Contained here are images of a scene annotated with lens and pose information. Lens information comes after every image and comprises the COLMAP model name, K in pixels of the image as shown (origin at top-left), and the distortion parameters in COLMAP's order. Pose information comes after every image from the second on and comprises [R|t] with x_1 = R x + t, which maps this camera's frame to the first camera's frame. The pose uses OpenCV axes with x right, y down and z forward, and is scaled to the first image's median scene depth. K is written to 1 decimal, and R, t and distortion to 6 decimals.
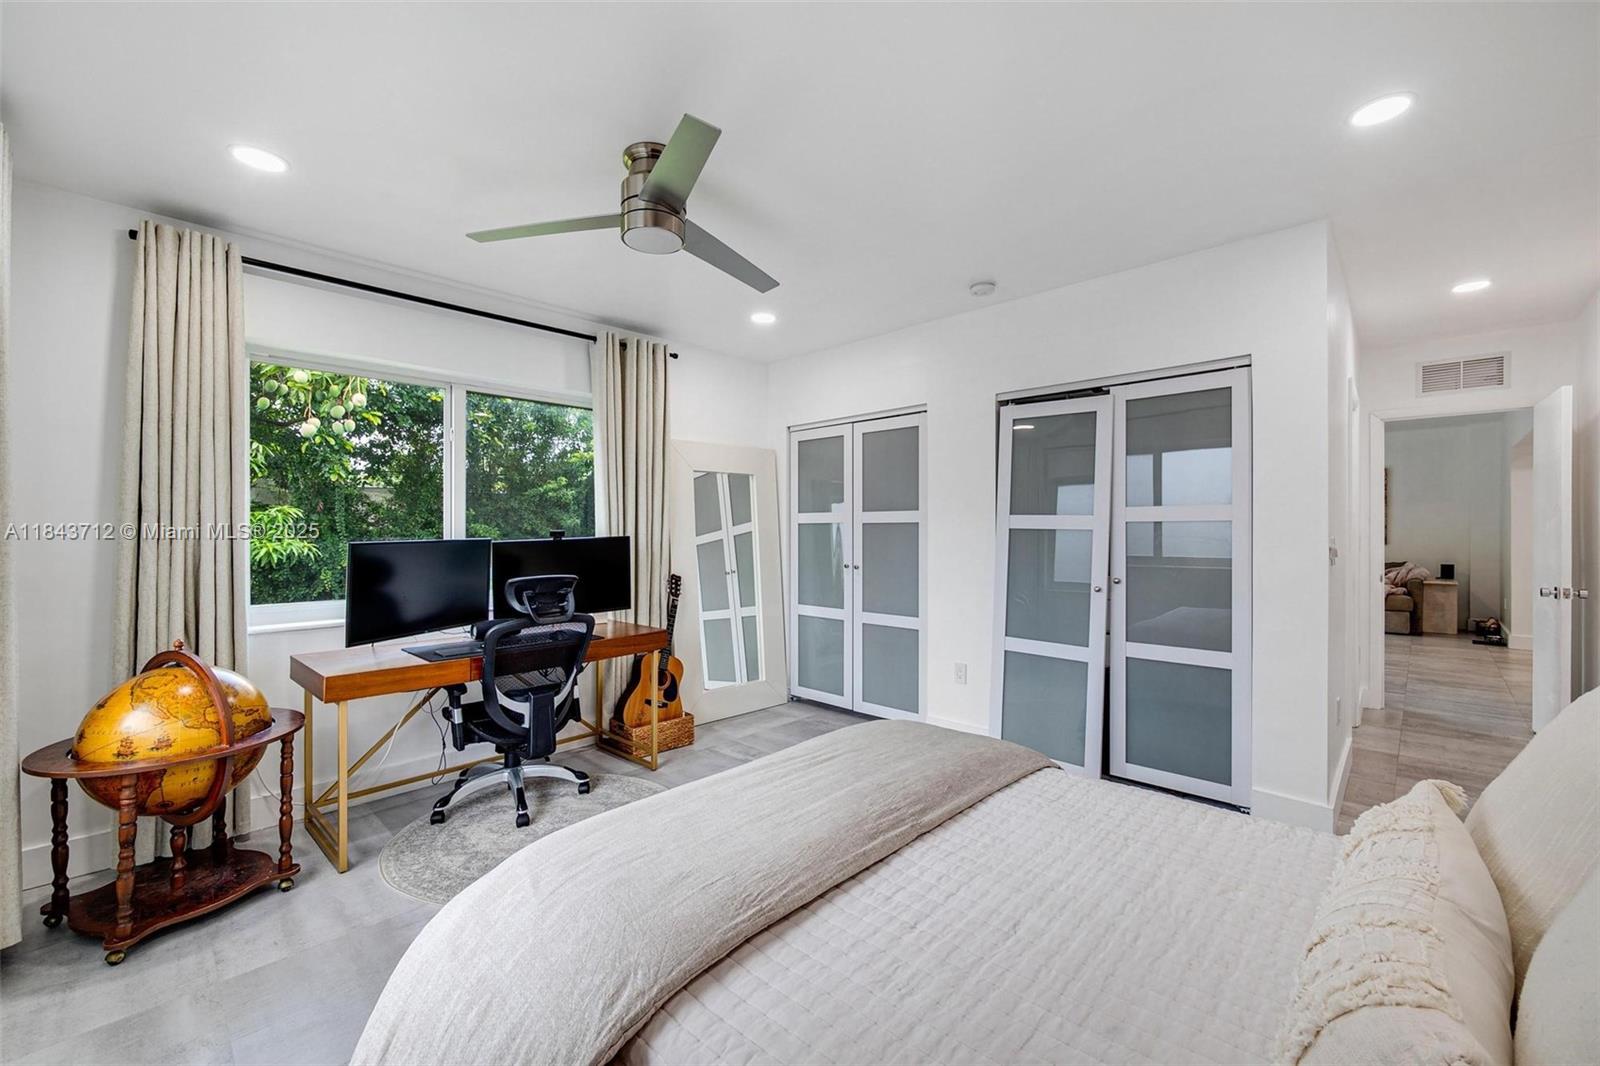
lens RADIAL K [[680.9, 0, 820.9], [0, 680.9, 522.1], [0, 0, 1]] dist [-0.002965, 0.000125]
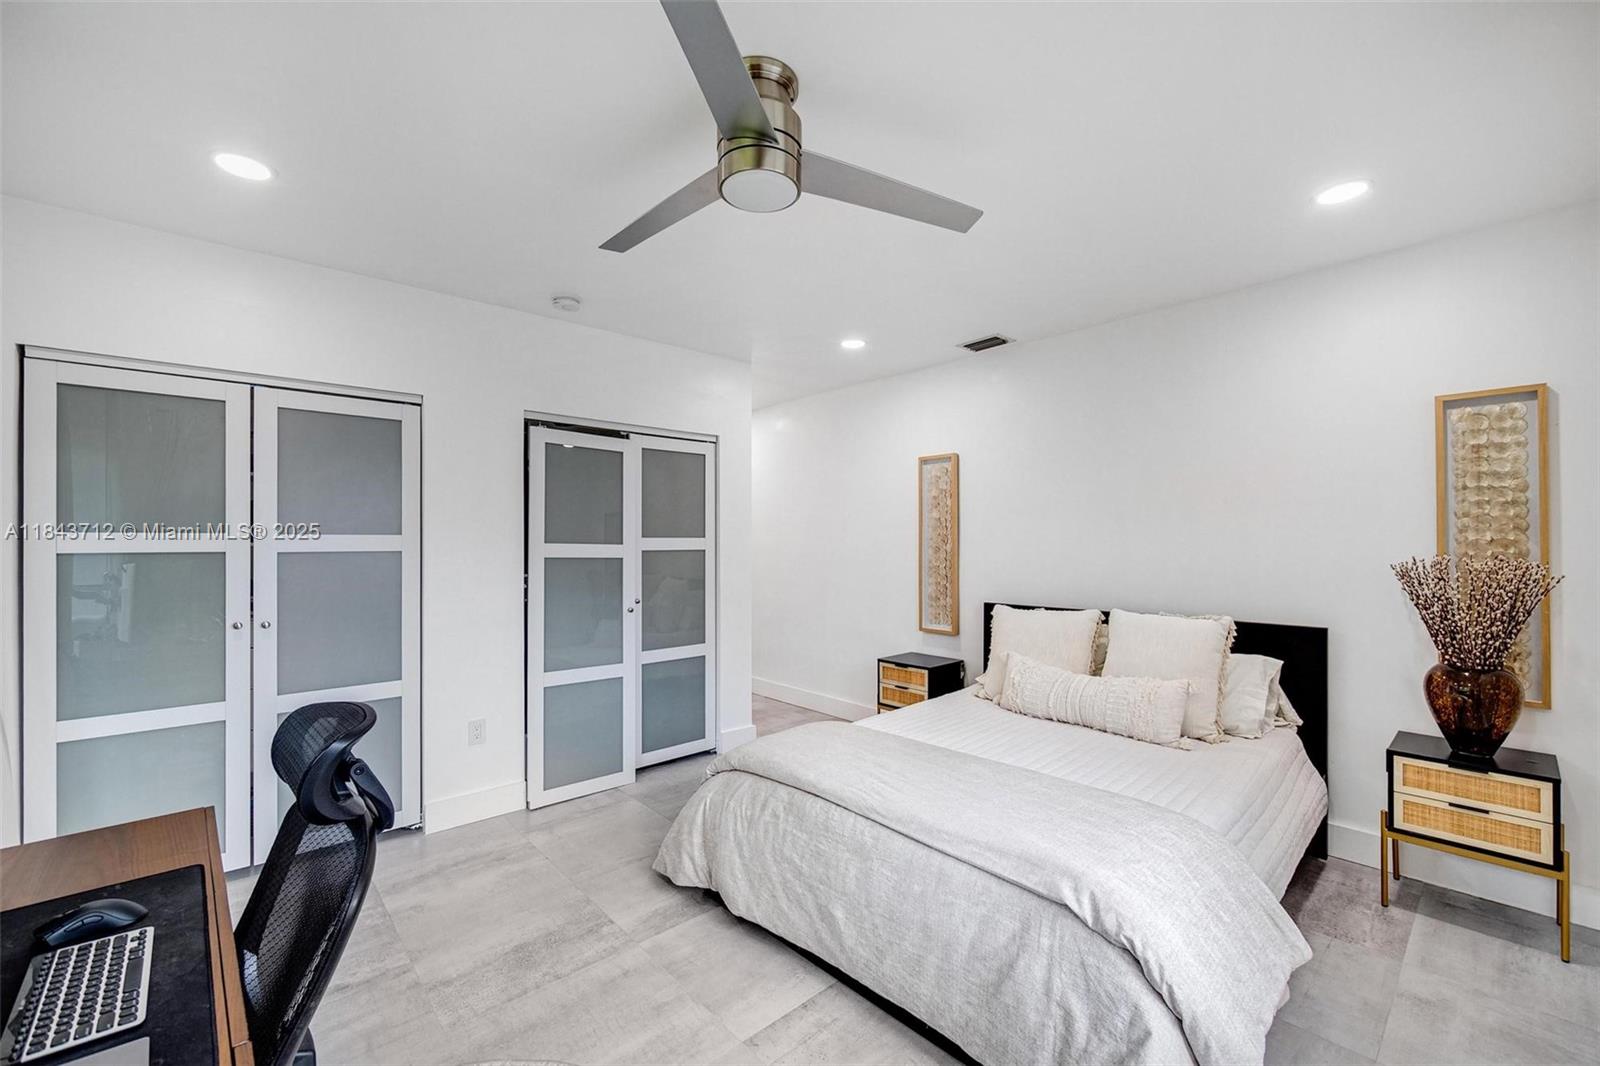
lens RADIAL K [[659.8, 0, 801.3], [0, 659.8, 552.0], [0, 0, 1]] dist [-0.000569, -0.000027]
pose [[0.072448, 0.001064, 0.997372, -0.597925], [0.004918, 0.999987, -0.001424, 0.004778], [-0.997360, 0.005008, 0.072442, 0.568278]]
